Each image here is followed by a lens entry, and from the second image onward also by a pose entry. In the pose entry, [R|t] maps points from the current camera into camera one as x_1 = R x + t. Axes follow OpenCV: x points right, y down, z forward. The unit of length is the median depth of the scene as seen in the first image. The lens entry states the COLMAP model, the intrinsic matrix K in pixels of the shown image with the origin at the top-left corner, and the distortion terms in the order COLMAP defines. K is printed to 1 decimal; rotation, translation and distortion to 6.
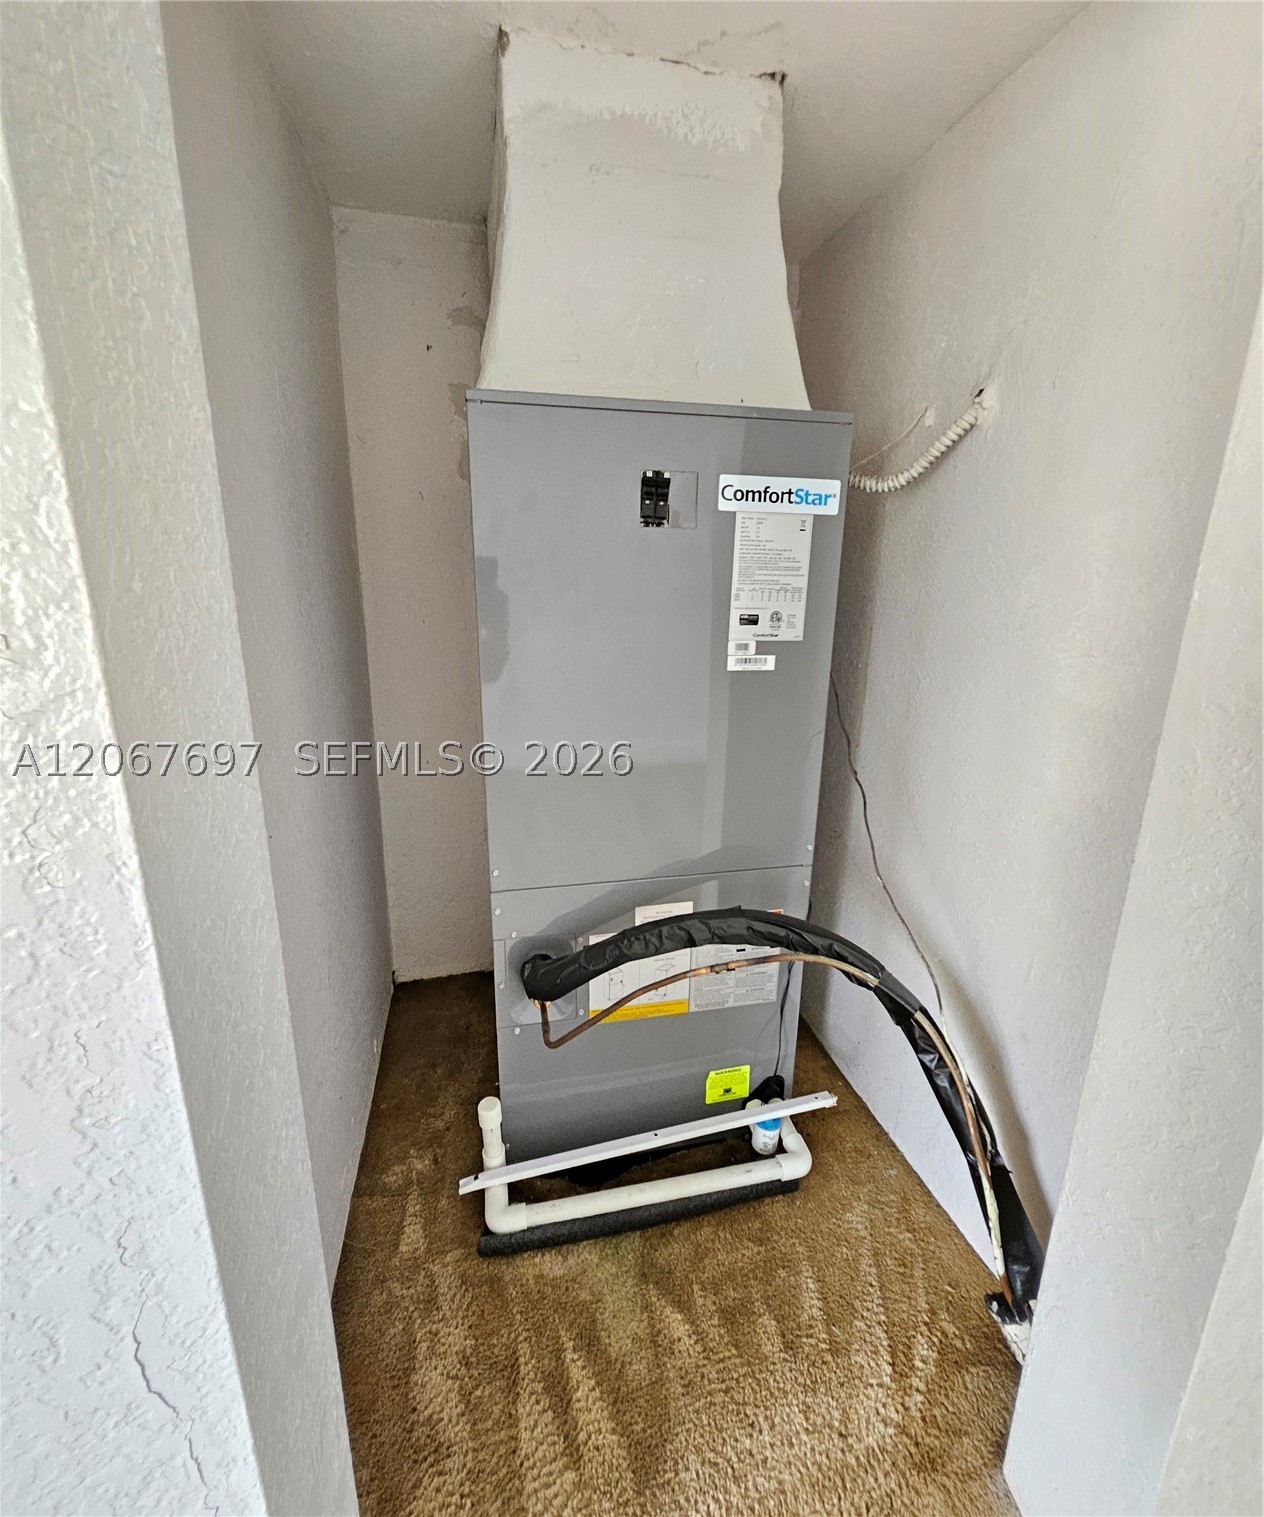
lens RADIAL K [[651.7, 0, 632.0], [0, 651.7, 758.5], [0, 0, 1]] dist [-0.000979, -0.000331]
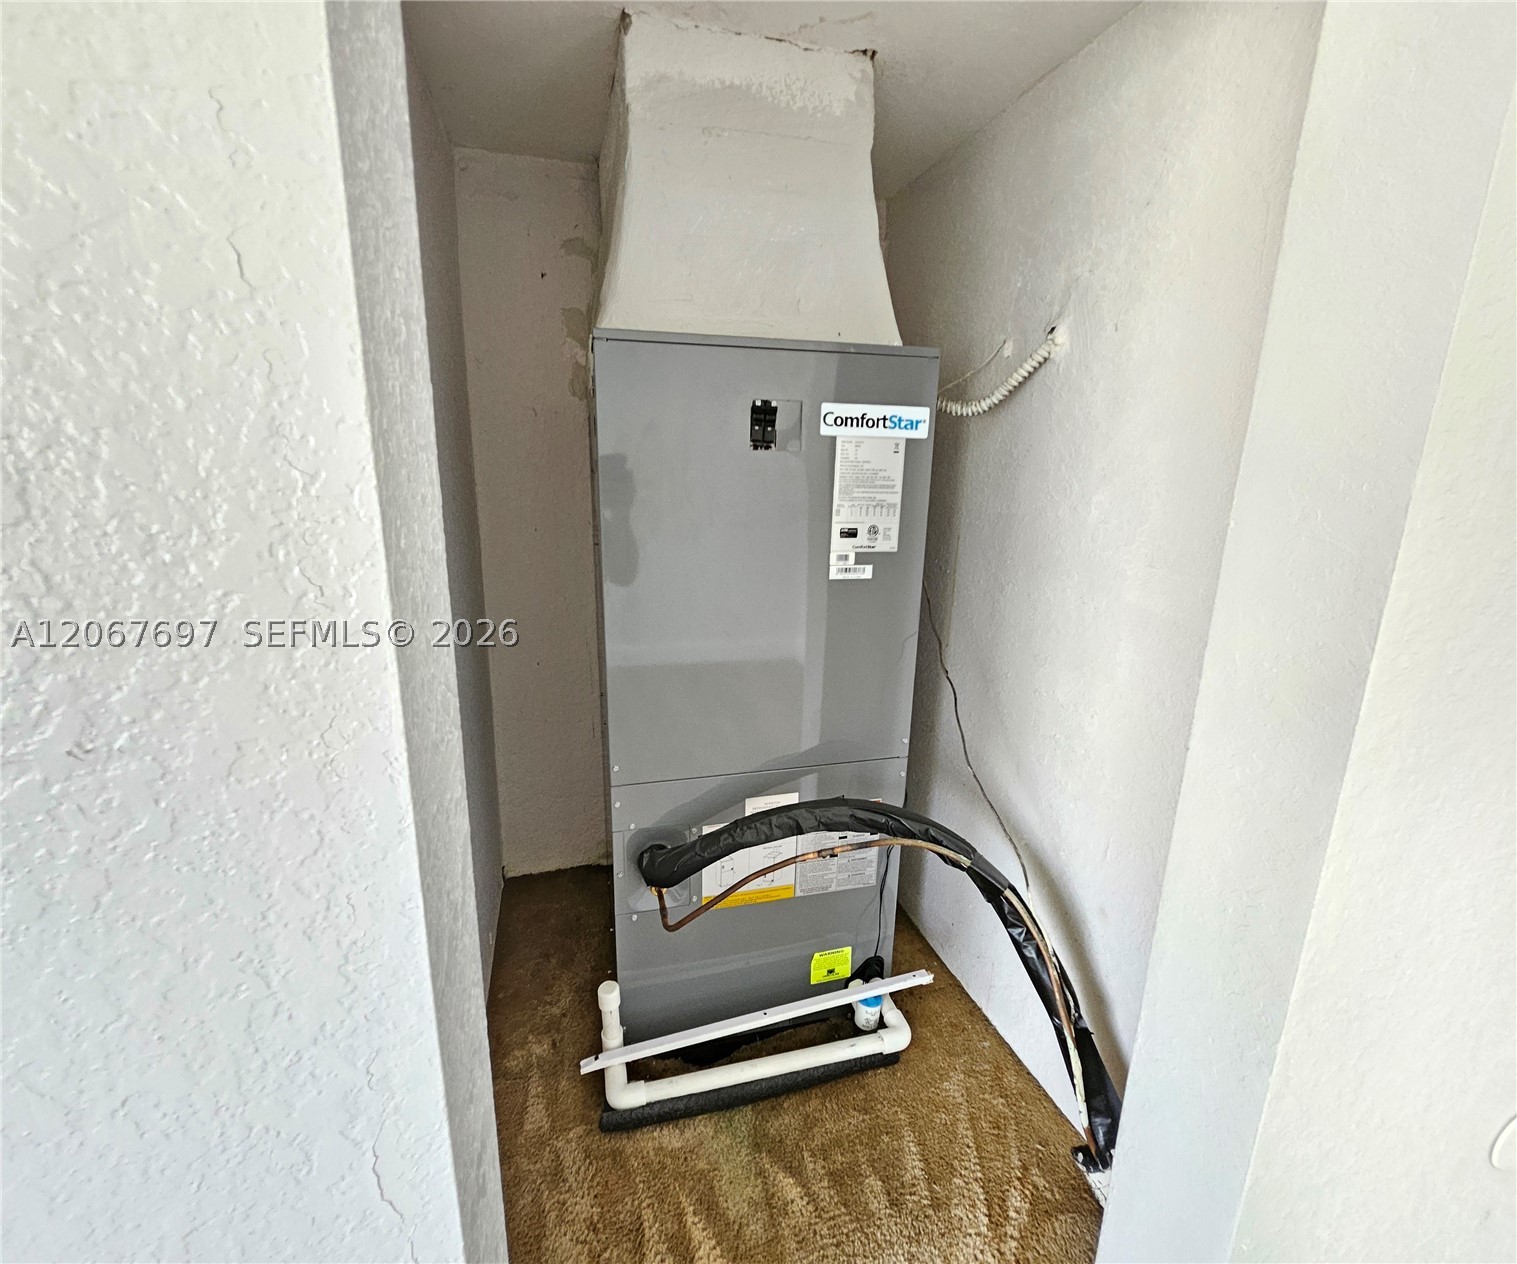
lens RADIAL K [[660.8, 0, 733.6], [0, 660.8, 639.6], [0, 0, 1]] dist [-0.001800, -0.003517]
pose [[0.999566, -0.008410, 0.028216, -0.048217], [0.008974, 0.999761, -0.019914, -0.013625], [-0.028042, 0.020159, 0.999403, -0.104560]]
